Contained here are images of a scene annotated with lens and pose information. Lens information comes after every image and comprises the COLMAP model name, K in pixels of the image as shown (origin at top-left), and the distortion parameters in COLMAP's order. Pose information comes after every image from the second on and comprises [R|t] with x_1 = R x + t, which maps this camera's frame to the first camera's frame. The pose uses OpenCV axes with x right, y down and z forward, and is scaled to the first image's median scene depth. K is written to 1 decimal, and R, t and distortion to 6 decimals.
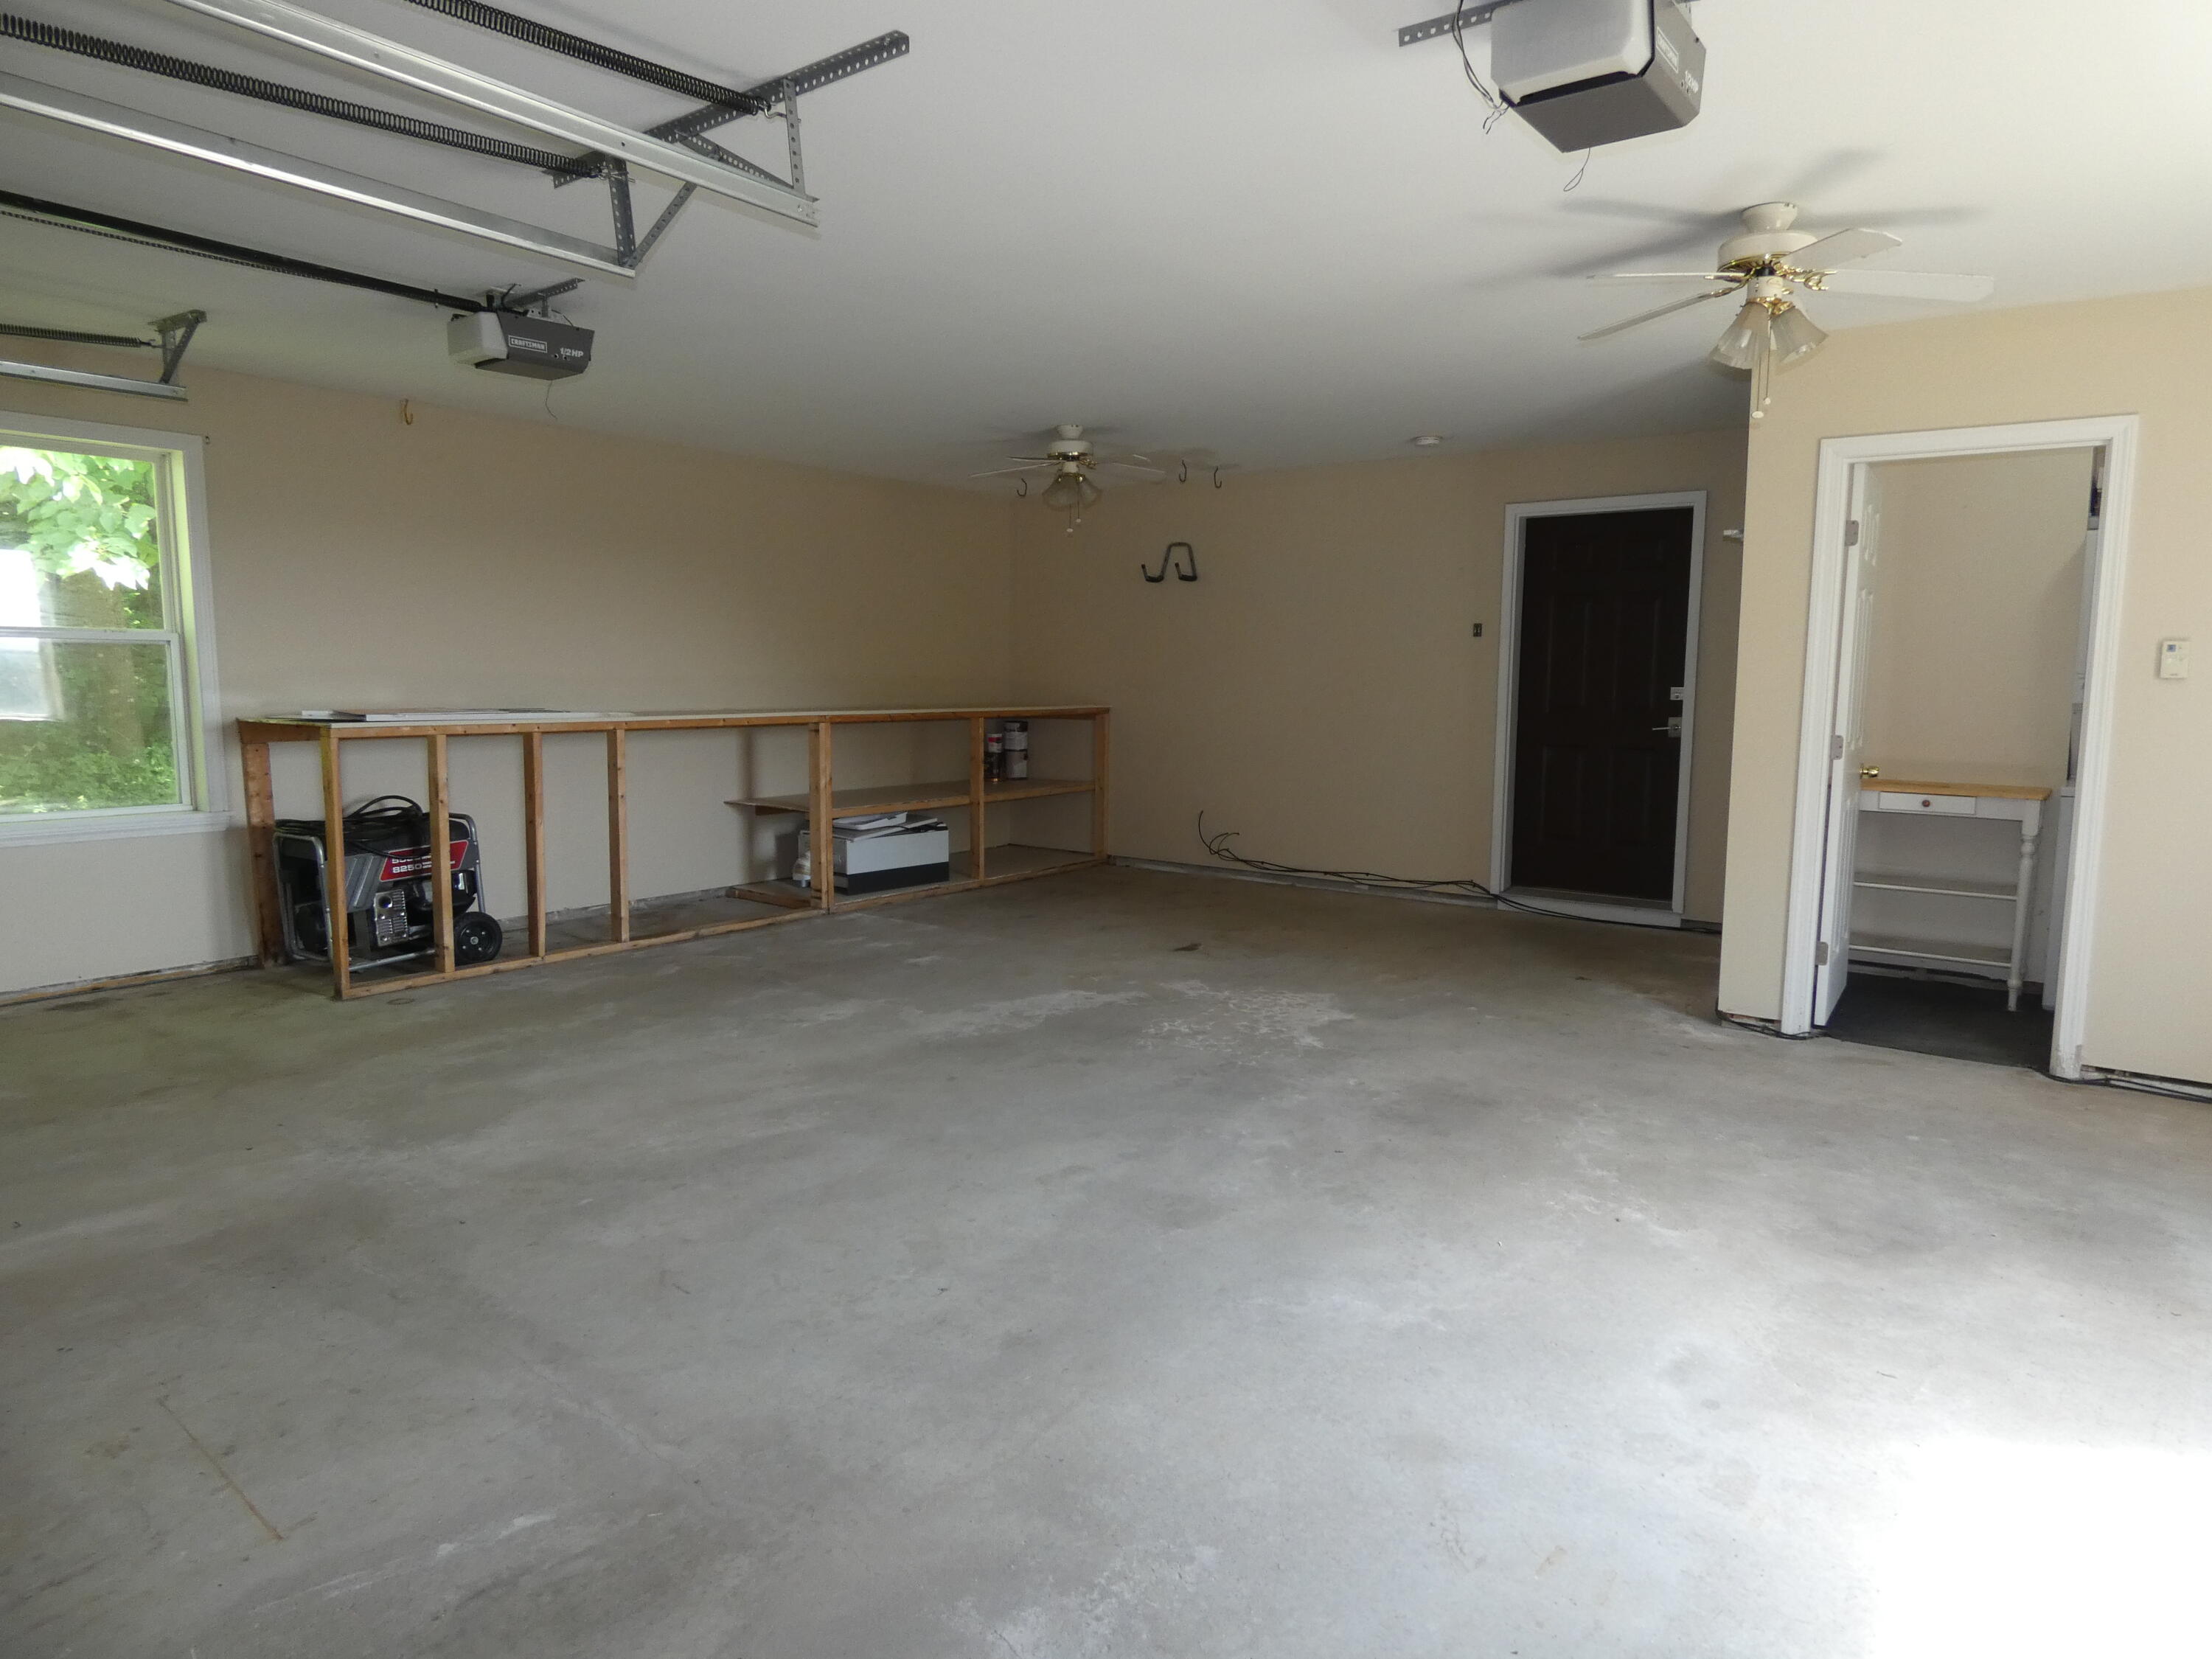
lens RADIAL K [[1331.1, 0, 1124.3], [0, 1331.1, 822.8], [0, 0, 1]] dist [-0.002033, 0.000540]
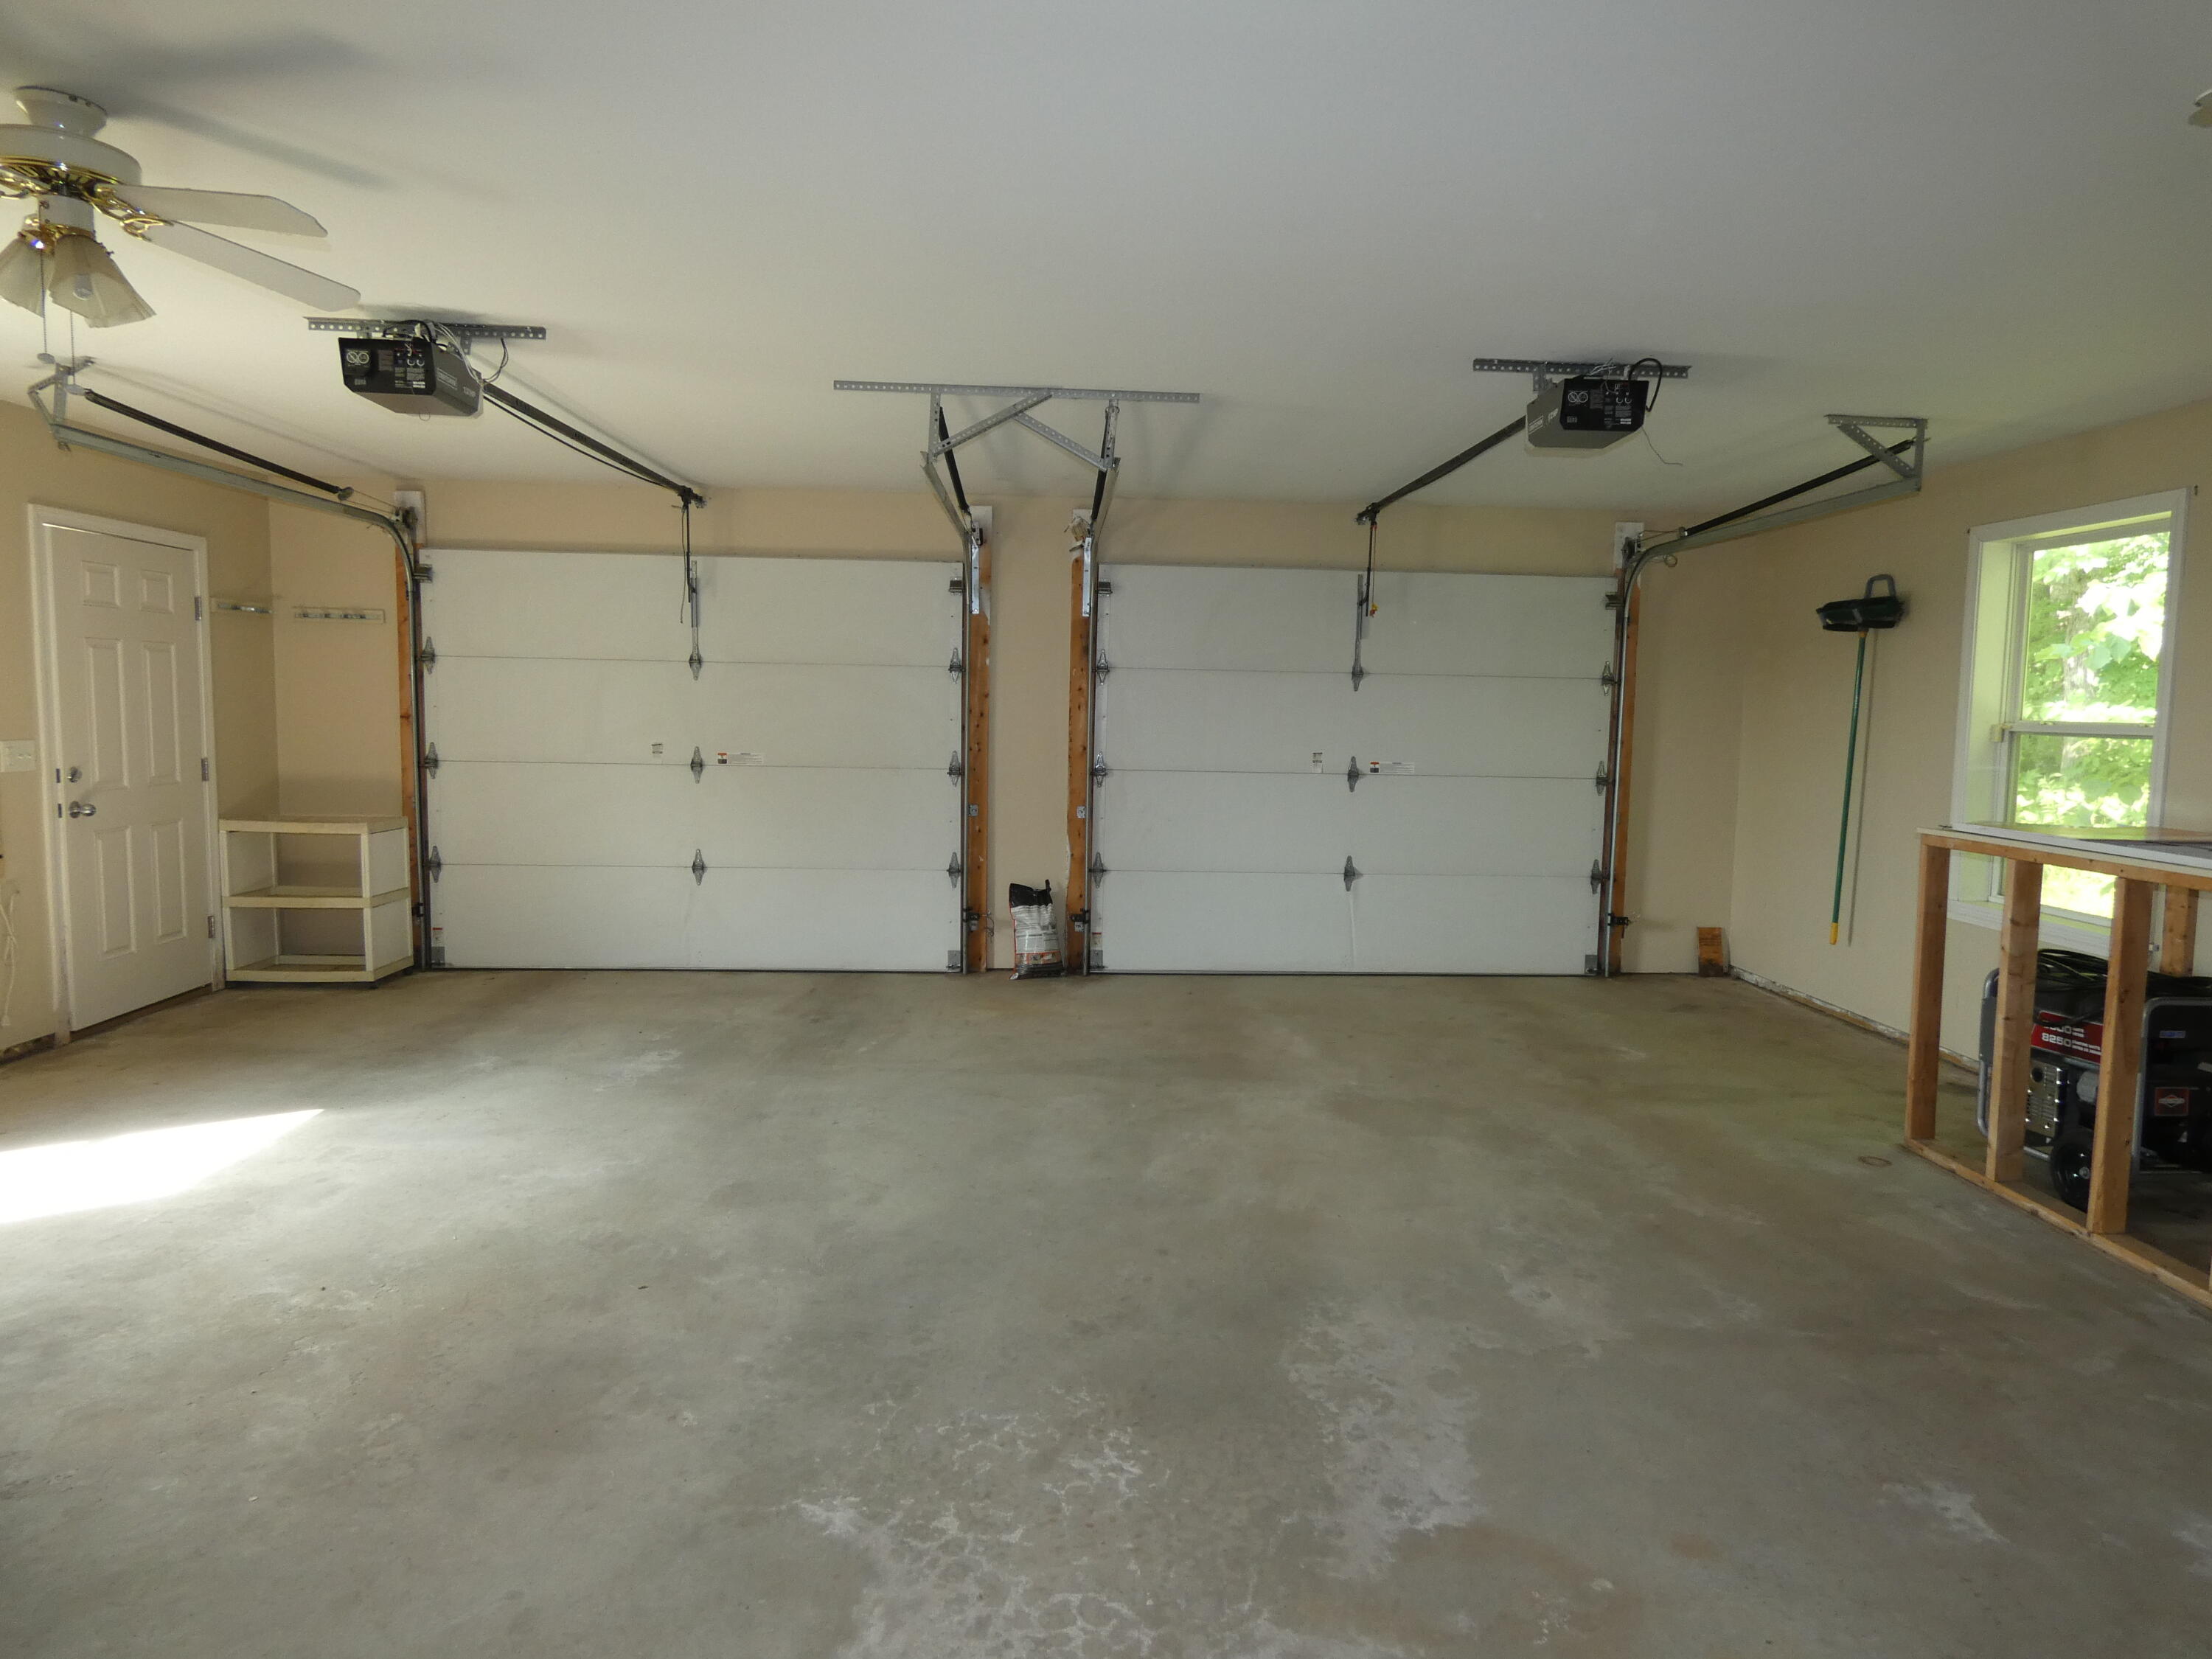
lens RADIAL K [[1331.1, 0, 1120.9], [0, 1331.1, 826.3], [0, 0, 1]] dist [-0.002033, 0.000540]
pose [[-0.763286, 0.037798, -0.644954, 0.437962], [-0.098576, 0.979785, 0.174083, -0.218553], [0.638496, 0.196452, -0.744130, 1.652635]]
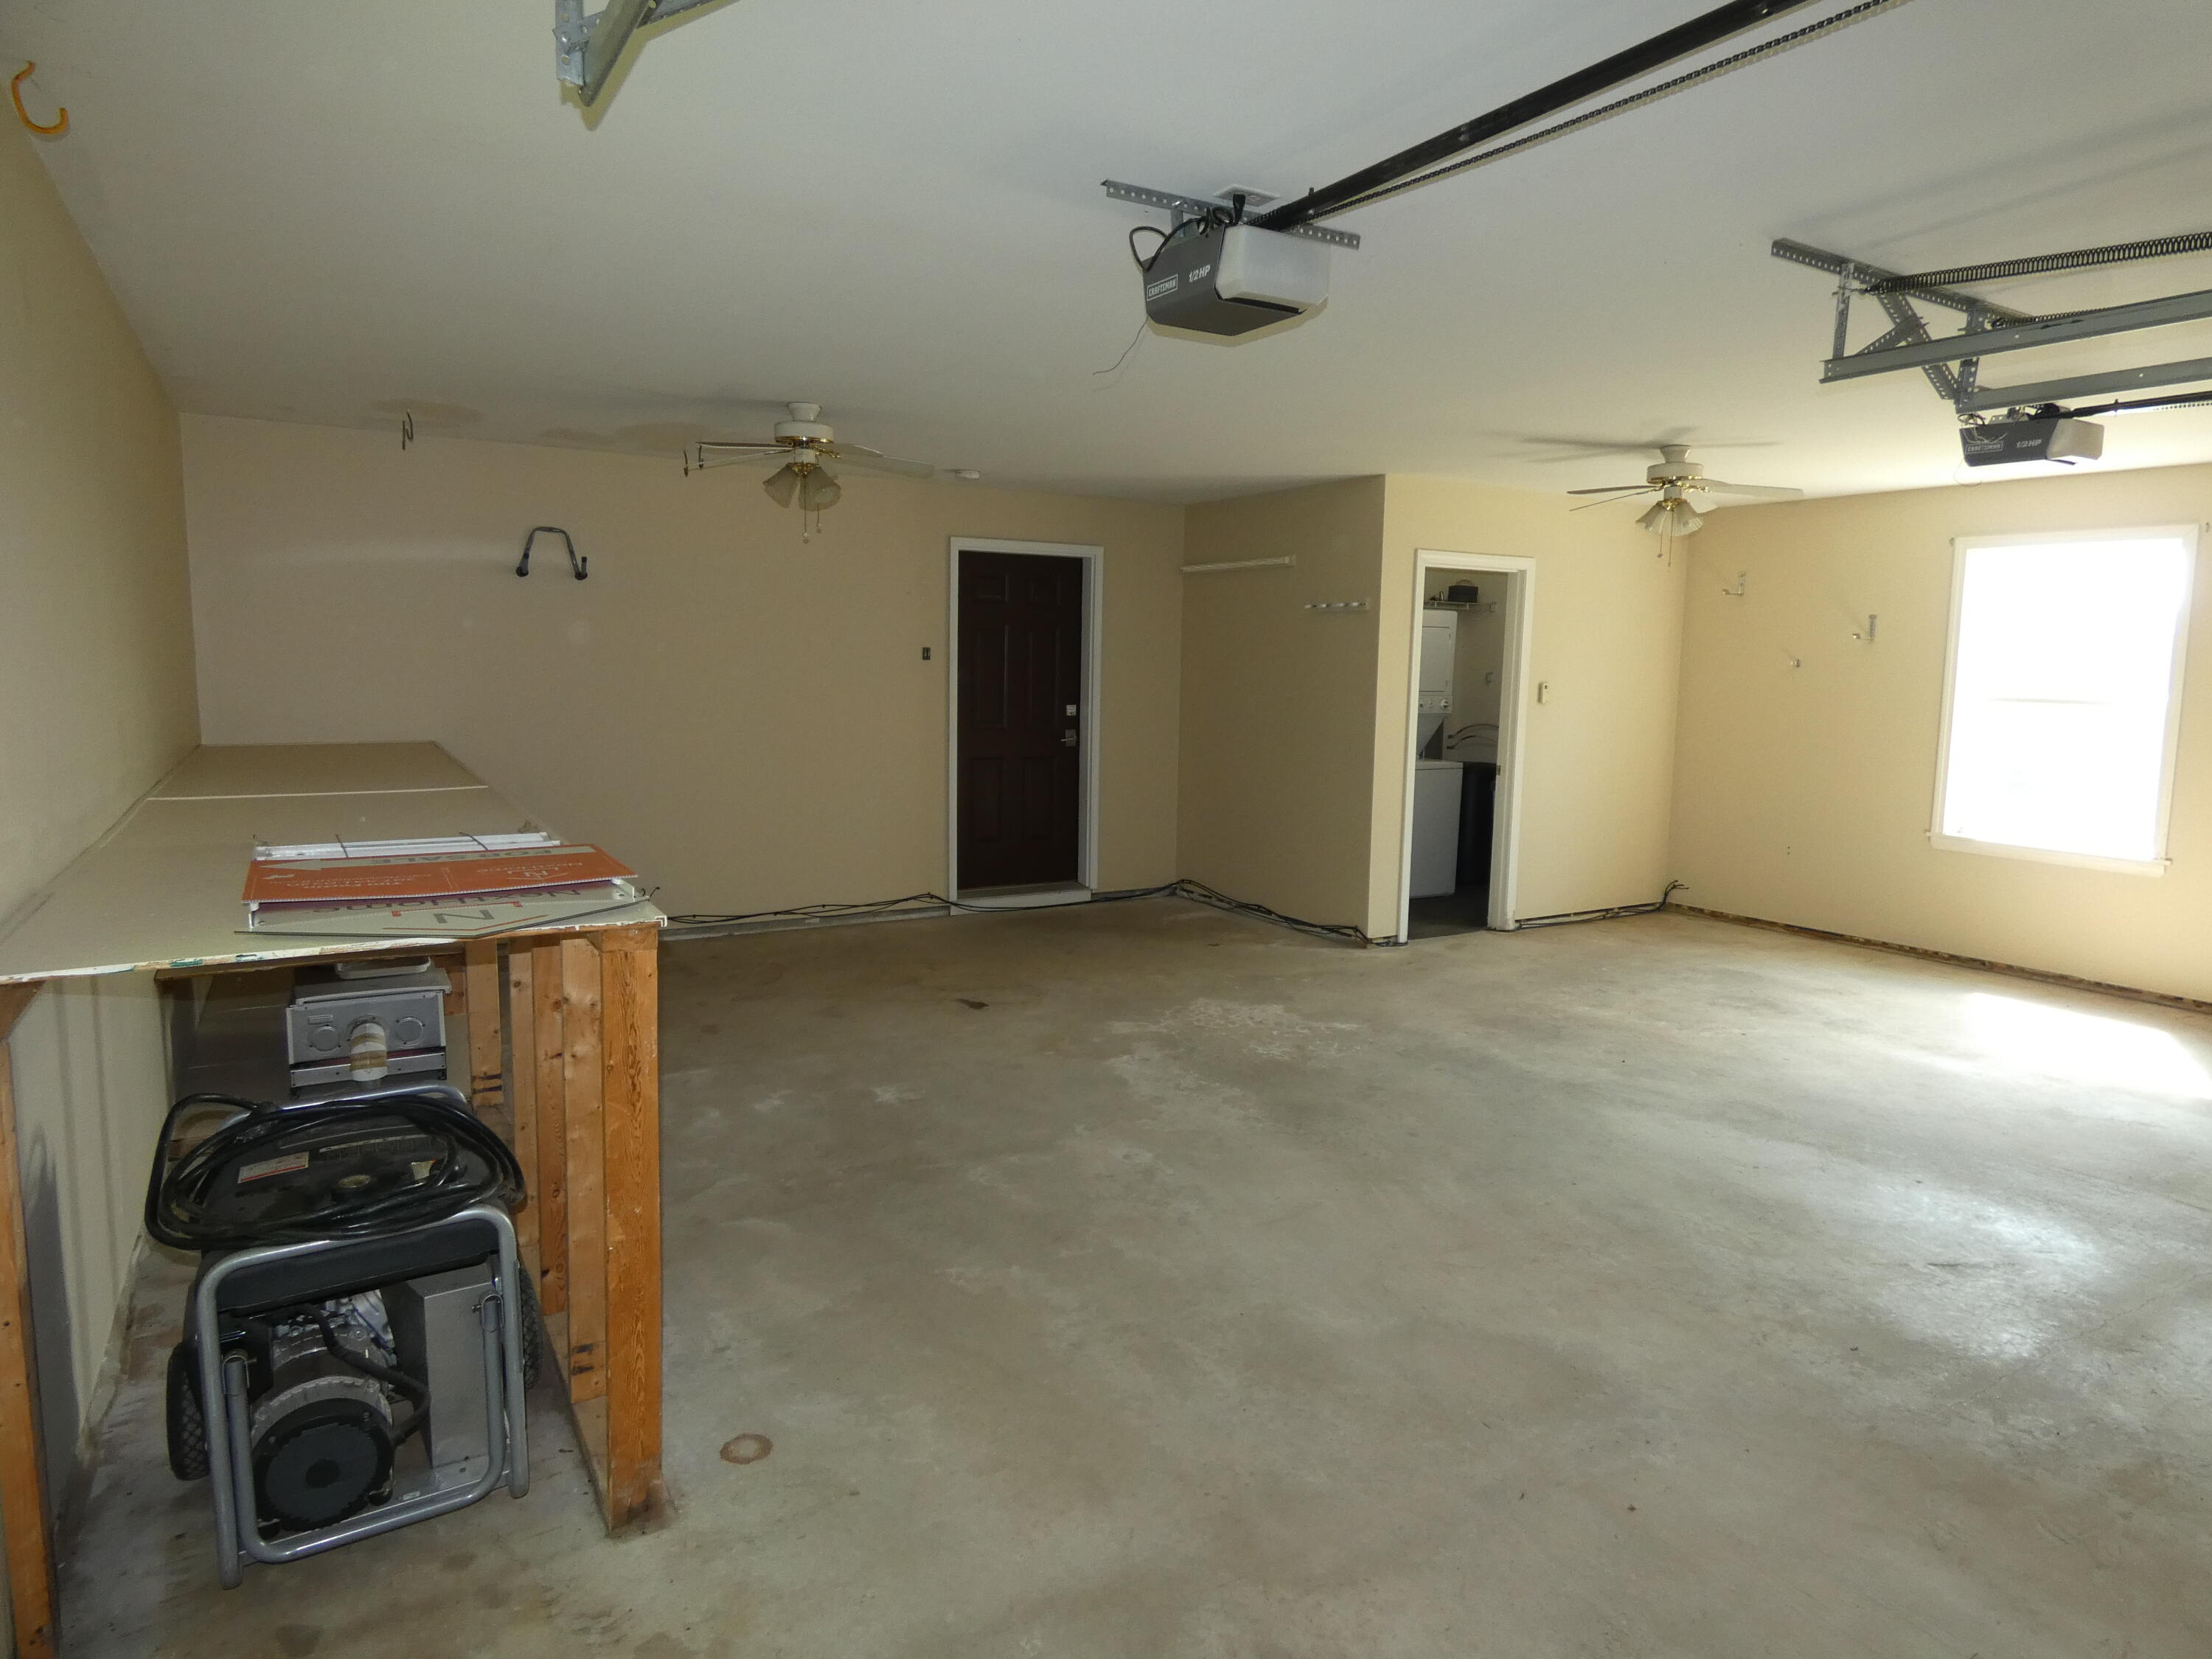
lens RADIAL K [[1331.1, 0, 1121.0], [0, 1331.1, 831.4], [0, 0, 1]] dist [-0.002033, 0.000540]
pose [[0.363799, -0.121597, 0.923507, -1.196080], [0.097419, 0.990972, 0.092104, -0.160794], [-0.926369, 0.056459, 0.372360, 0.875274]]
